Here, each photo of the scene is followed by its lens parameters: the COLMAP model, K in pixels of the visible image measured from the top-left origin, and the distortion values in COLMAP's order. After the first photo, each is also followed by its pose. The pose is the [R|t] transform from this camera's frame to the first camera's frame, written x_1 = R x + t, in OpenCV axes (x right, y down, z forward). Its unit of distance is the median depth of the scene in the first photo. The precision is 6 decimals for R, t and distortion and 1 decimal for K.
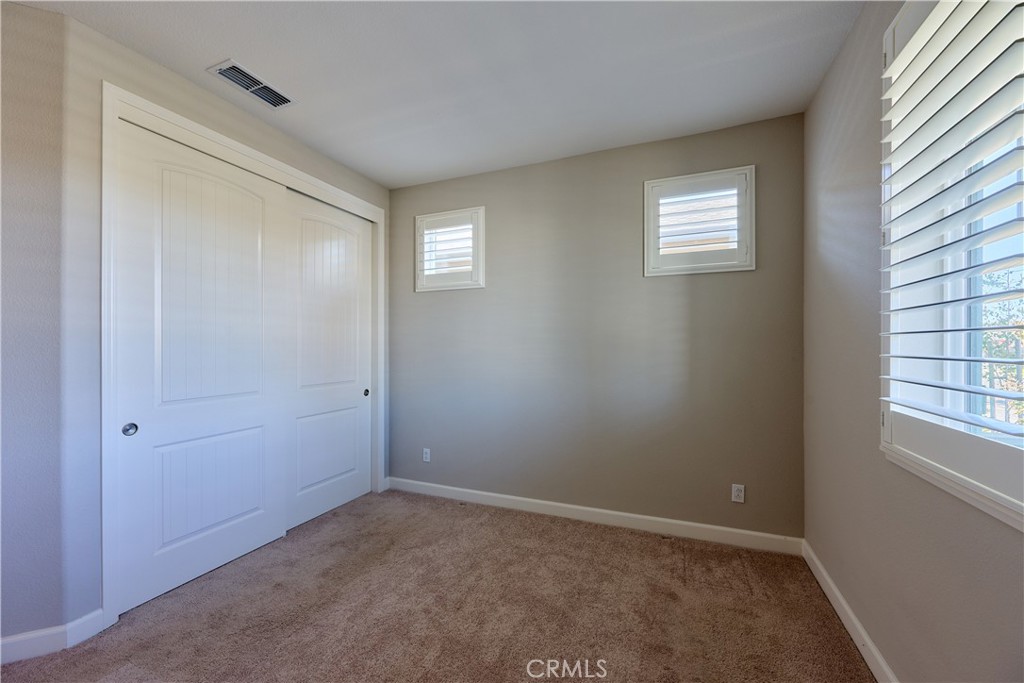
lens RADIAL K [[401.5, 0, 512.0], [0, 401.5, 341.5], [0, 0, 1]] dist [-0.001285, -0.000117]
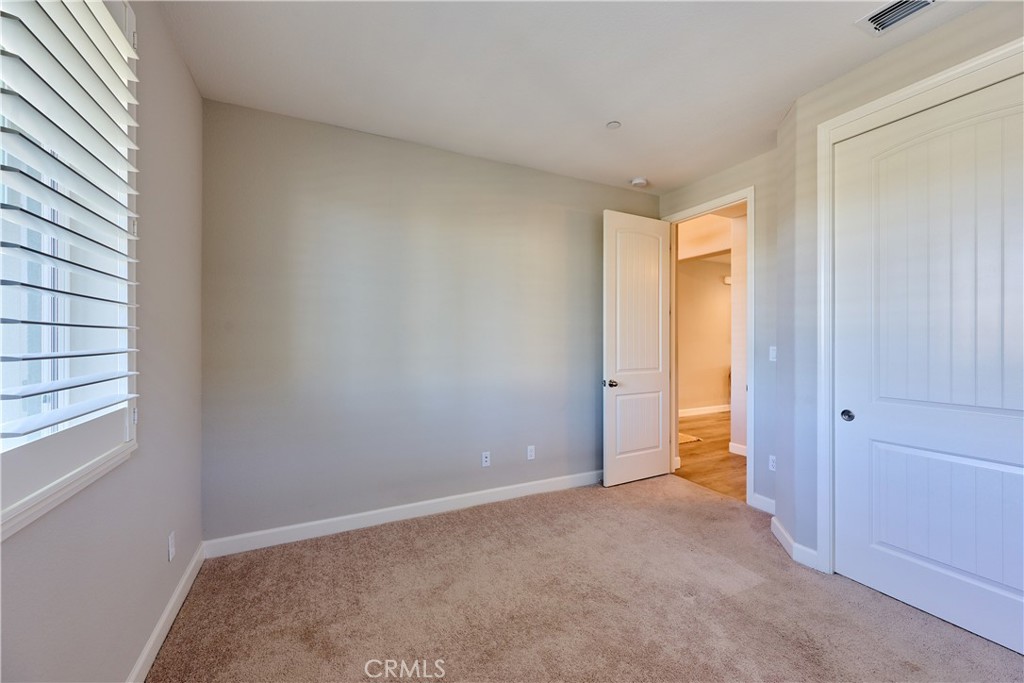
lens RADIAL K [[401.5, 0, 512.0], [0, 401.5, 341.5], [0, 0, 1]] dist [-0.001285, -0.000117]
pose [[-0.661683, 0.000273, -0.749784, 0.445229], [0.006964, 0.999959, -0.005782, 0.012519], [0.749752, -0.009047, -0.661657, 0.934667]]
